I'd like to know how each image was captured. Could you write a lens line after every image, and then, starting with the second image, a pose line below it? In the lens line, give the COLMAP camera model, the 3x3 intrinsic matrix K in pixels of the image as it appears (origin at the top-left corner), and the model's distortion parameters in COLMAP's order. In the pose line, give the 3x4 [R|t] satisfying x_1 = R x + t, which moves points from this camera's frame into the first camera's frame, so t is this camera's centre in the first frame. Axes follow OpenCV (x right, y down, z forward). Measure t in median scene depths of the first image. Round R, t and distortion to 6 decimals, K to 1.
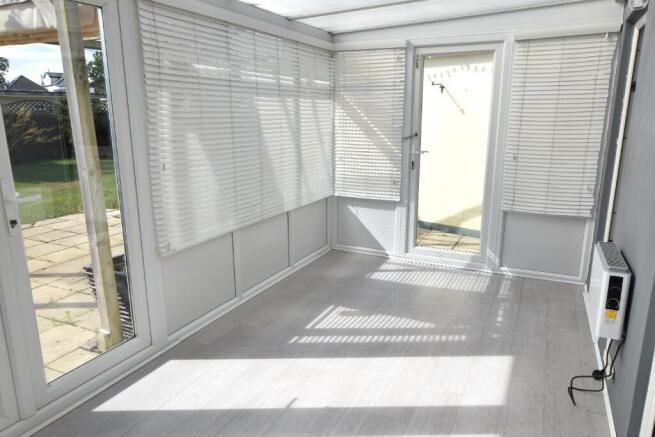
lens RADIAL K [[452.1, 0, 327.5], [0, 452.1, 218.5], [0, 0, 1]] dist [-0.003014, -0.001716]
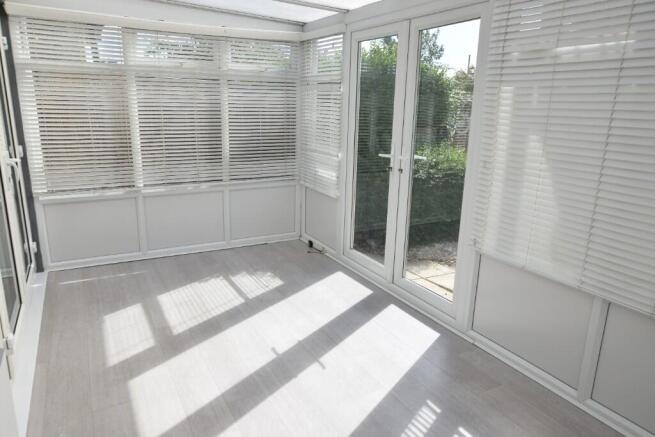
lens RADIAL K [[445.8, 0, 327.5], [0, 445.8, 218.5], [0, 0, 1]] dist [-0.000622, 0.000096]
pose [[-0.573101, 0.191902, -0.796699, 0.590503], [-0.206832, 0.906848, 0.367216, -0.270143], [0.792954, 0.375234, -0.480024, 1.146133]]
